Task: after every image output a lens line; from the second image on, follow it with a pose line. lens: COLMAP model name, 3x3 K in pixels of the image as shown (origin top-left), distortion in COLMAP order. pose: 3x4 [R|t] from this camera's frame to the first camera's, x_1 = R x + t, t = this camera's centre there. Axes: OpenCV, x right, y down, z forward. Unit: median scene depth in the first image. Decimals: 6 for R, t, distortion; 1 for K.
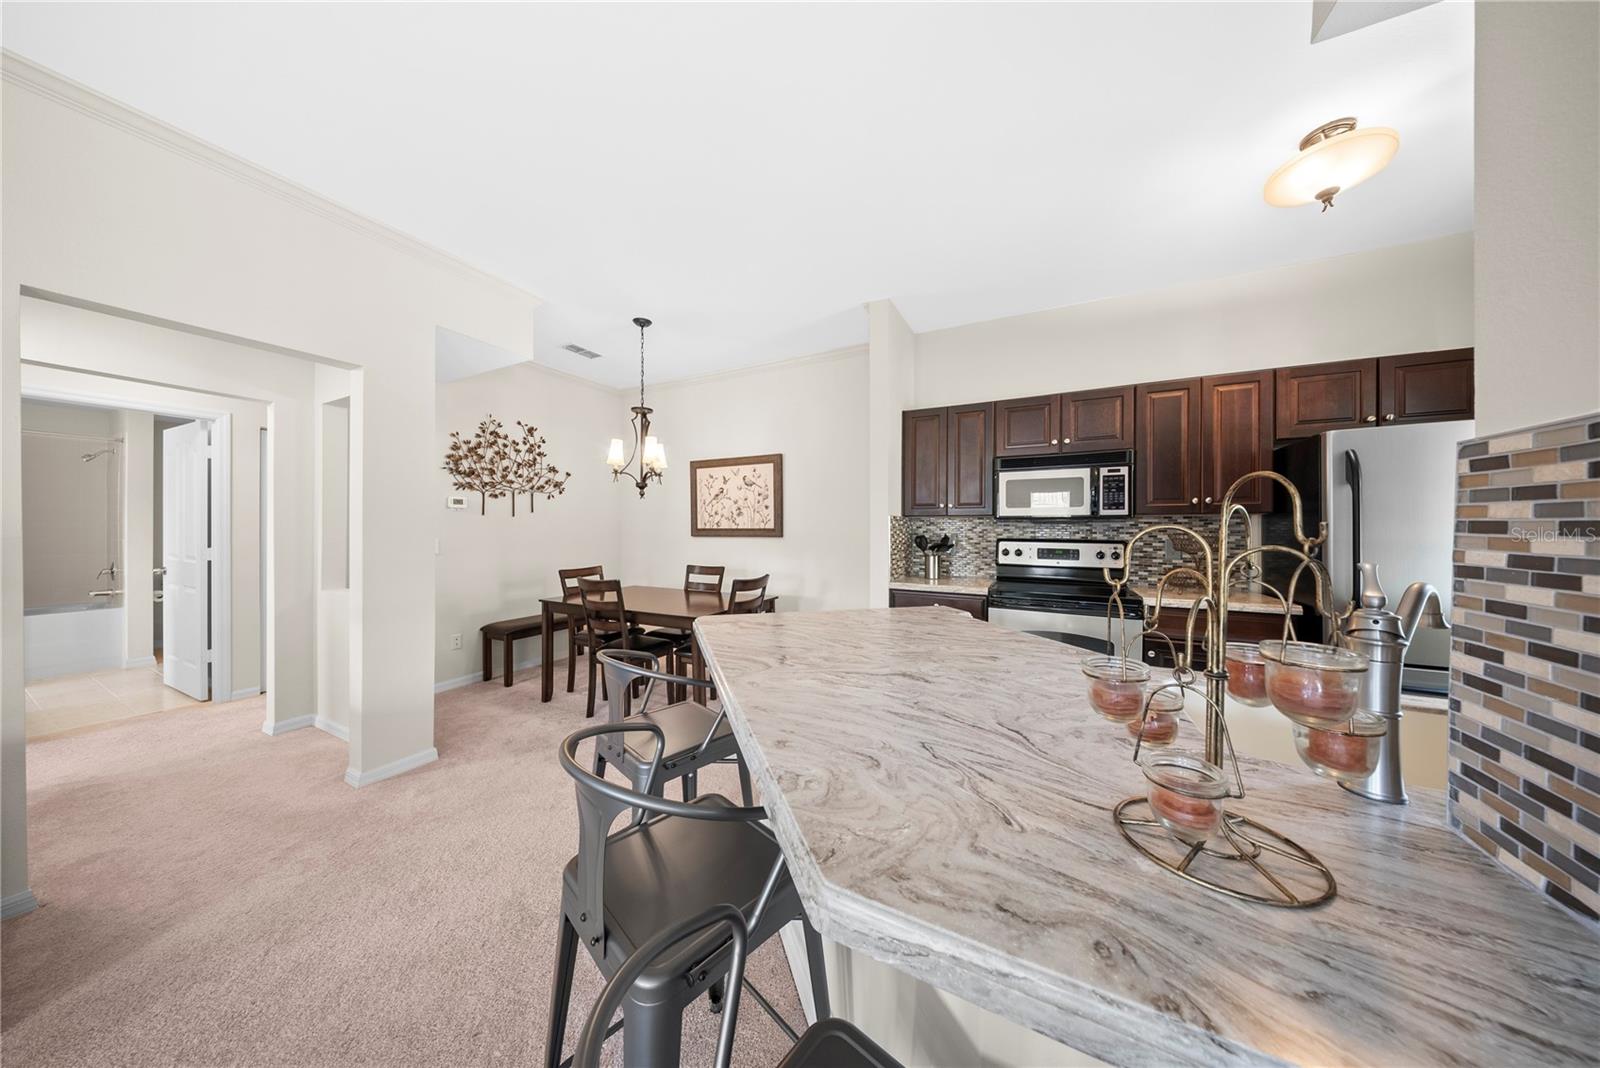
lens RADIAL K [[470.7, 0, 795.5], [0, 470.7, 533.1], [0, 0, 1]] dist [0.000287, -0.000080]
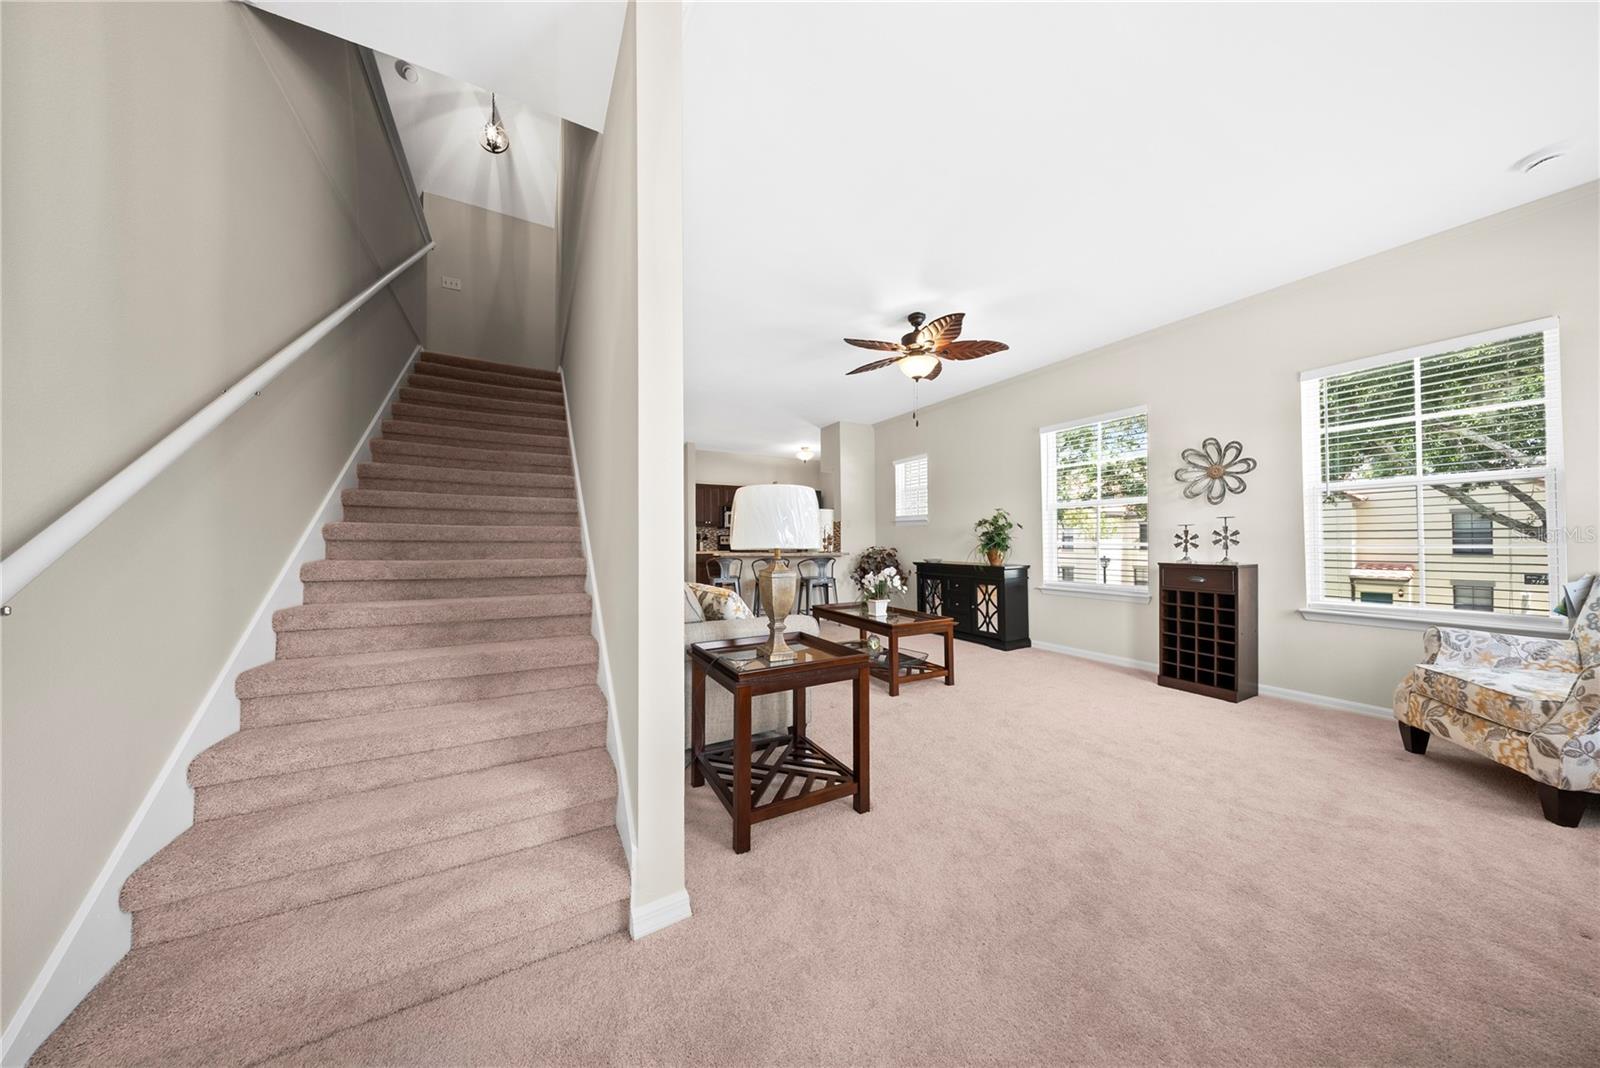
lens RADIAL K [[475.9, 0, 787.2], [0, 475.9, 533.1], [0, 0, 1]] dist [-0.030099, 0.002826]
pose [[0.547647, 0.005126, 0.836694, -1.337741], [0.015046, 0.999759, -0.015974, 0.040901], [-0.836574, 0.021337, 0.547438, -0.667414]]
